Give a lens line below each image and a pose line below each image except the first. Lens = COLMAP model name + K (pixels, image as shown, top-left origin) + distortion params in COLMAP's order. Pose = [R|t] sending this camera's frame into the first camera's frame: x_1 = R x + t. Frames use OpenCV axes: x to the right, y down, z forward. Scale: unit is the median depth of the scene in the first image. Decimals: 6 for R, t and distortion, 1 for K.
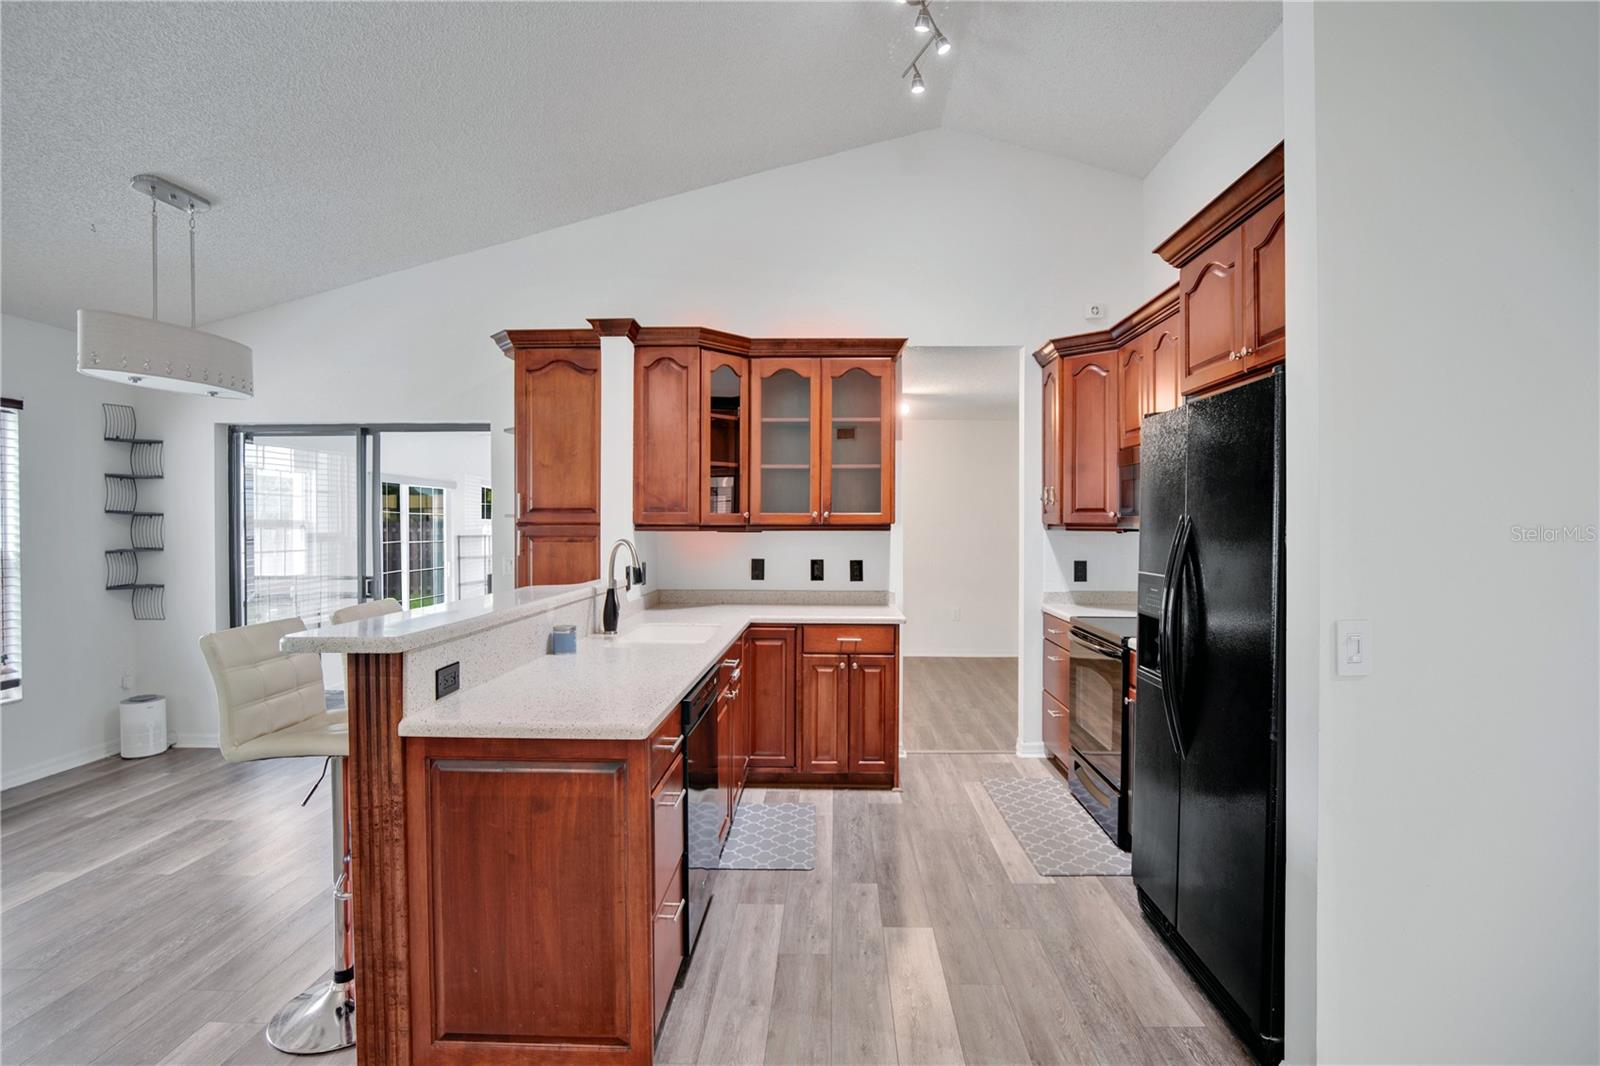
lens RADIAL K [[747.1, 0, 879.9], [0, 747.1, 531.1], [0, 0, 1]] dist [-0.008924, -0.000807]
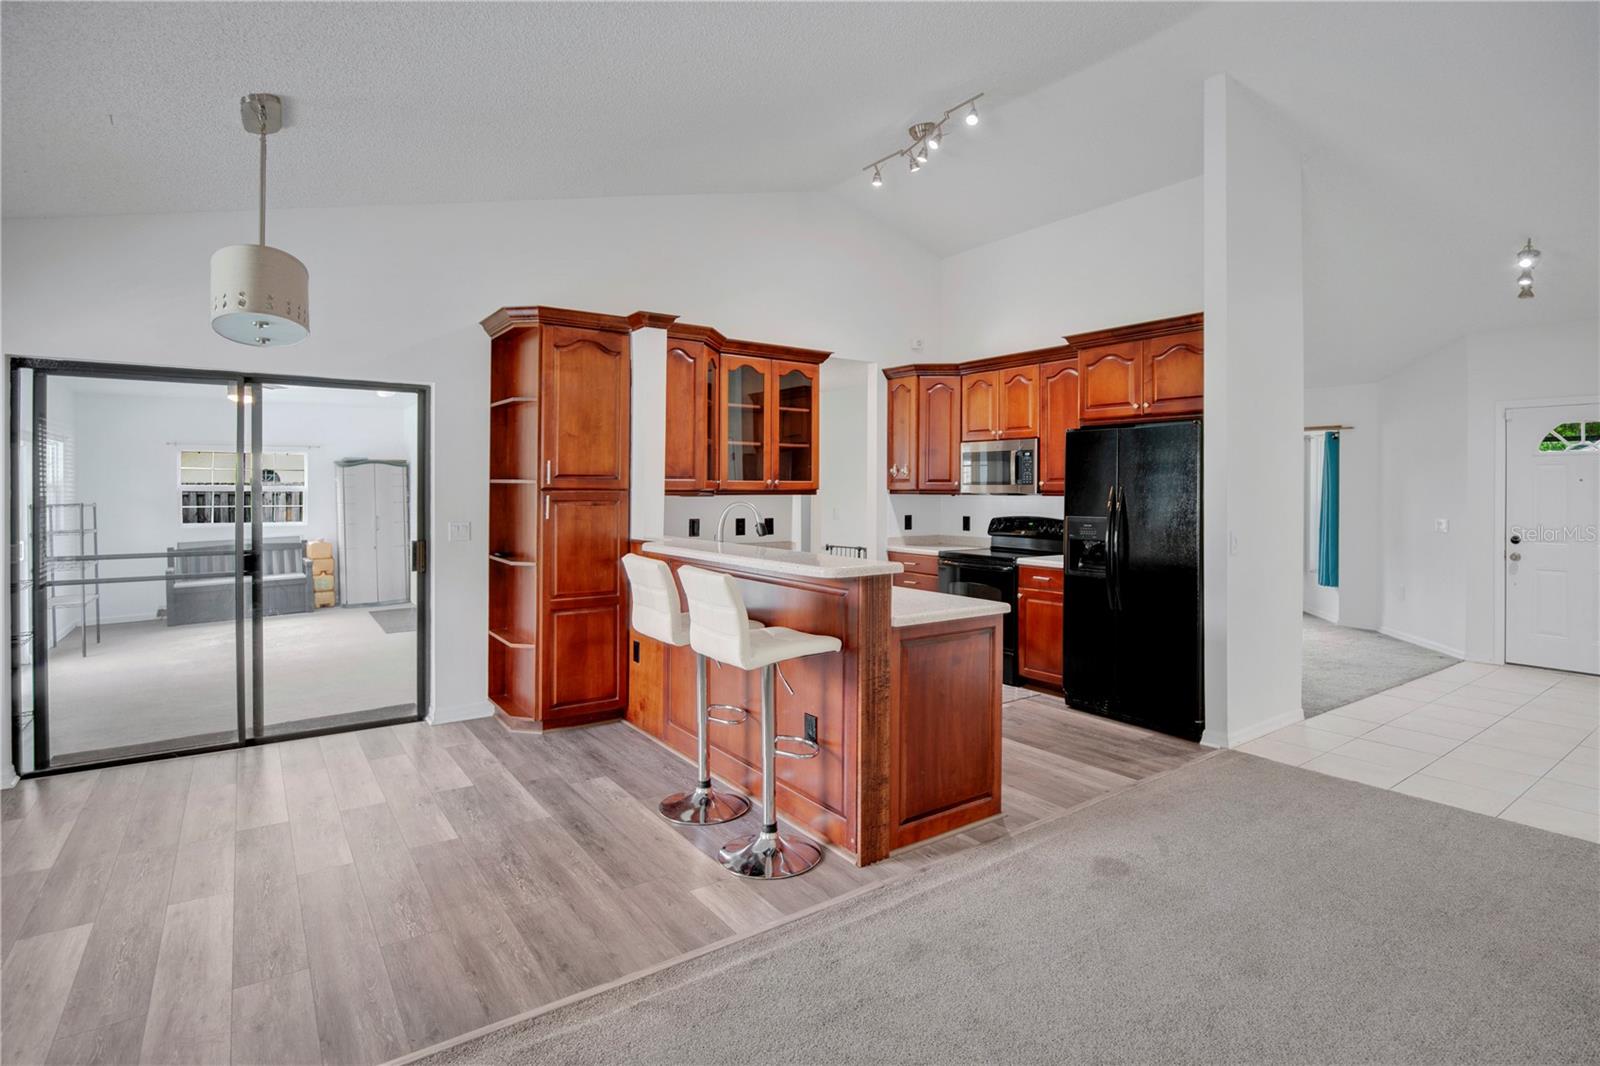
lens RADIAL K [[733.1, 0, 796.4], [0, 733.1, 499.8], [0, 0, 1]] dist [-0.002470, -0.000048]
pose [[0.829303, -0.006965, 0.558756, -0.774288], [0.004501, 0.999973, 0.005785, 0.000817], [-0.558781, -0.002283, 0.829312, -0.065695]]
